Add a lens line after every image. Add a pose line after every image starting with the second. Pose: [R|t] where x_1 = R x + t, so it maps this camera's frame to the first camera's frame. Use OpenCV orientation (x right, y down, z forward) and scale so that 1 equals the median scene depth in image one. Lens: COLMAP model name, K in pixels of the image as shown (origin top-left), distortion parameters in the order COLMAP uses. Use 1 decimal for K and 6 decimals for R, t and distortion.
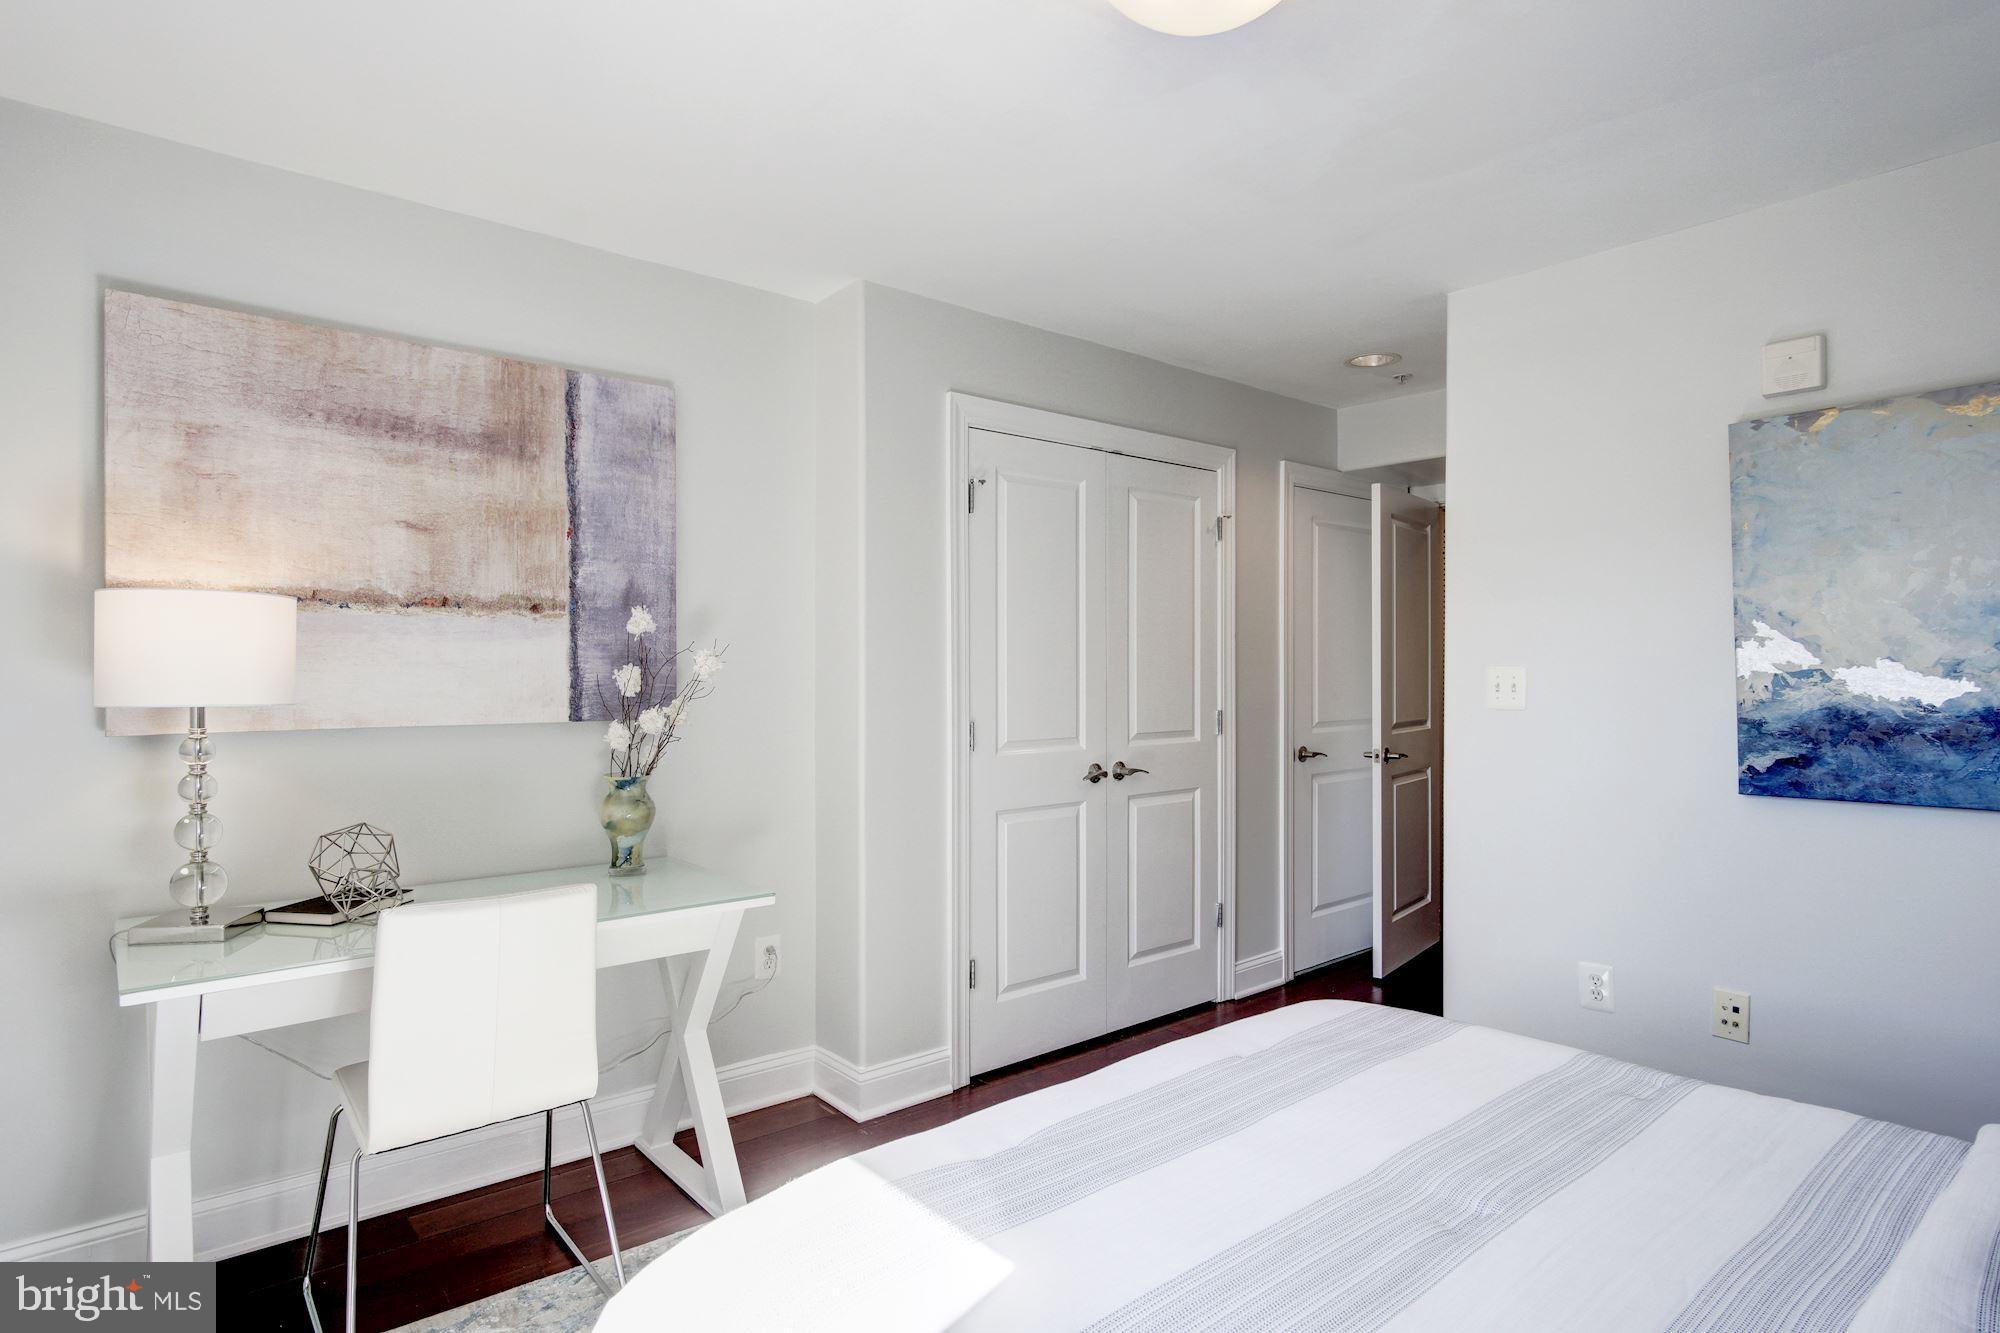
lens RADIAL K [[1066.5, 0, 1009.5], [0, 1066.5, 670.1], [0, 0, 1]] dist [-0.017945, 0.007519]
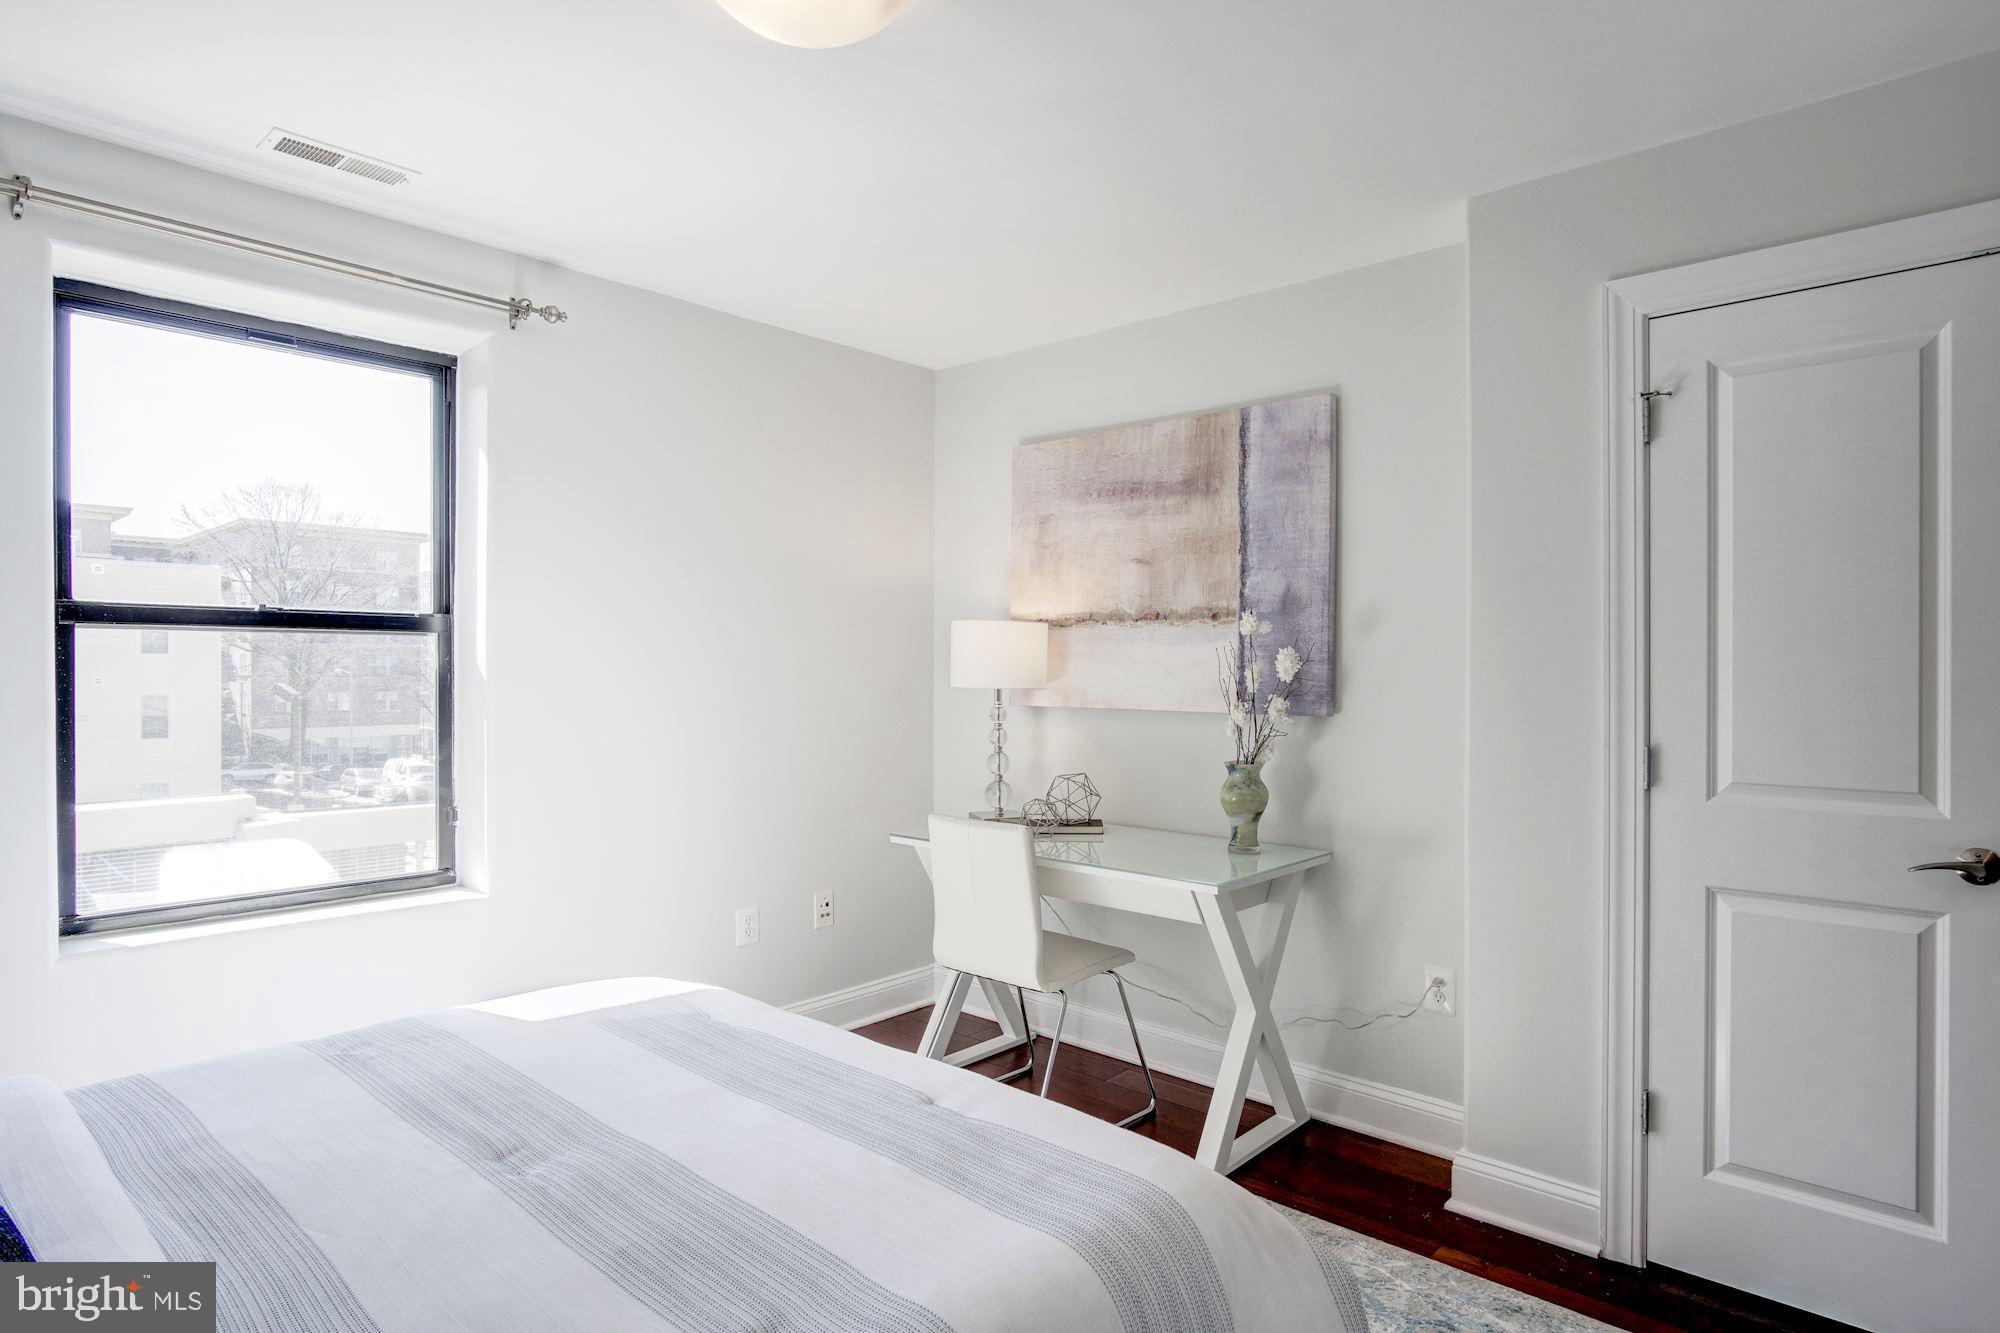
lens RADIAL K [[1066.5, 0, 1015.9], [0, 1066.5, 670.0], [0, 0, 1]] dist [-0.017945, 0.007519]
pose [[0.152366, 0.001848, -0.988322, 0.704379], [-0.007382, 0.999972, 0.000732, 0.002672], [0.988297, 0.007184, 0.152376, 0.595812]]
